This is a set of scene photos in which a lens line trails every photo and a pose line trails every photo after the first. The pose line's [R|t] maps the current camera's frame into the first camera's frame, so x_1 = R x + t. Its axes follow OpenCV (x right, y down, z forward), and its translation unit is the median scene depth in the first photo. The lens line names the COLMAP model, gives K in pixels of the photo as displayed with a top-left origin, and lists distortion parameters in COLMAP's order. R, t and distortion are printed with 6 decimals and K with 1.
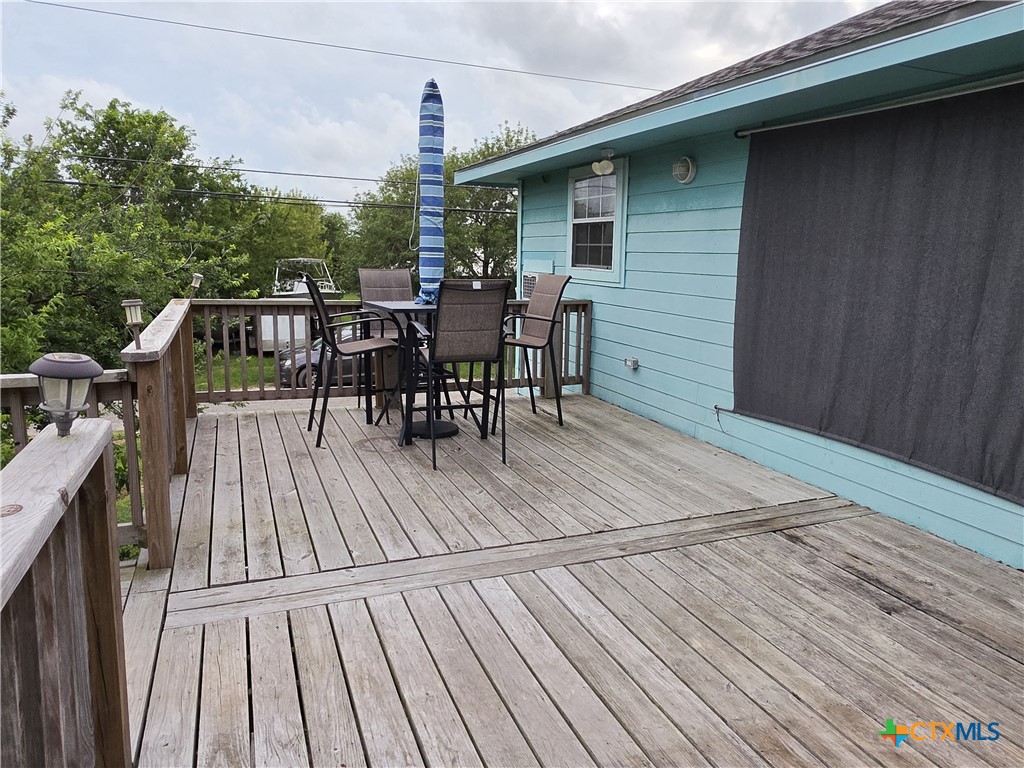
lens RADIAL K [[711.1, 0, 513.0], [0, 711.1, 382.8], [0, 0, 1]] dist [-0.001065, 0.001420]
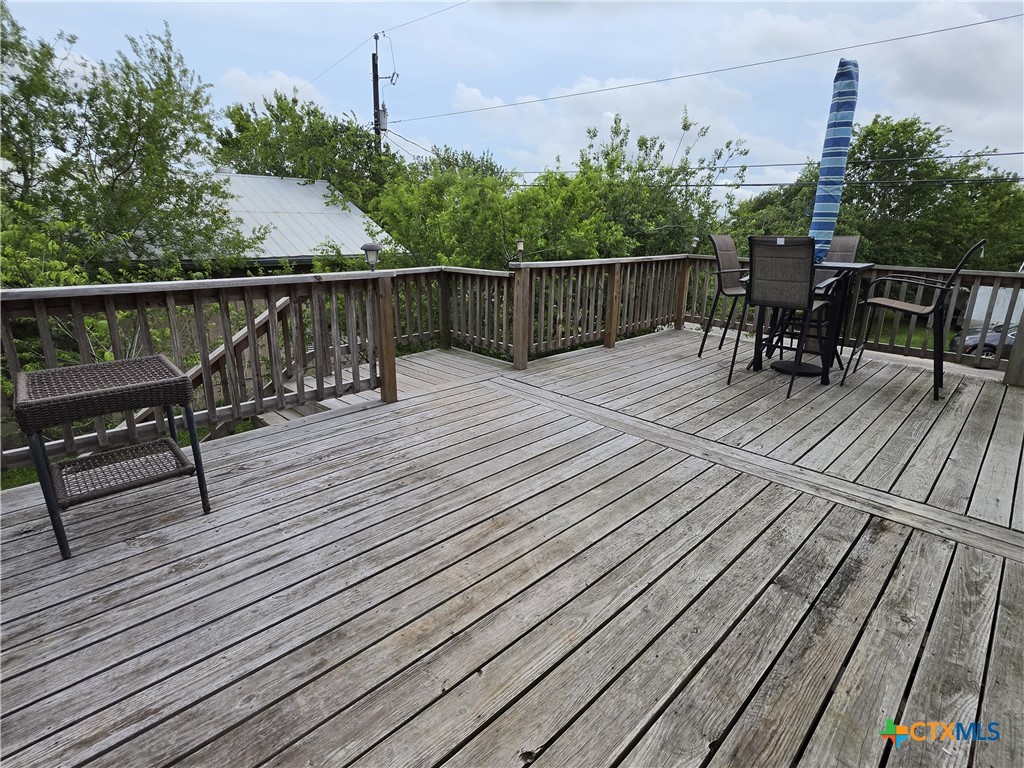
lens RADIAL K [[506.3, 0, 512.3], [0, 506.3, 382.6], [0, 0, 1]] dist [-0.002368, -0.000597]
pose [[0.382976, 0.254153, -0.888108, 0.708620], [-0.172650, 0.964160, 0.201465, -0.001608], [0.907481, 0.076175, 0.413130, 0.307667]]
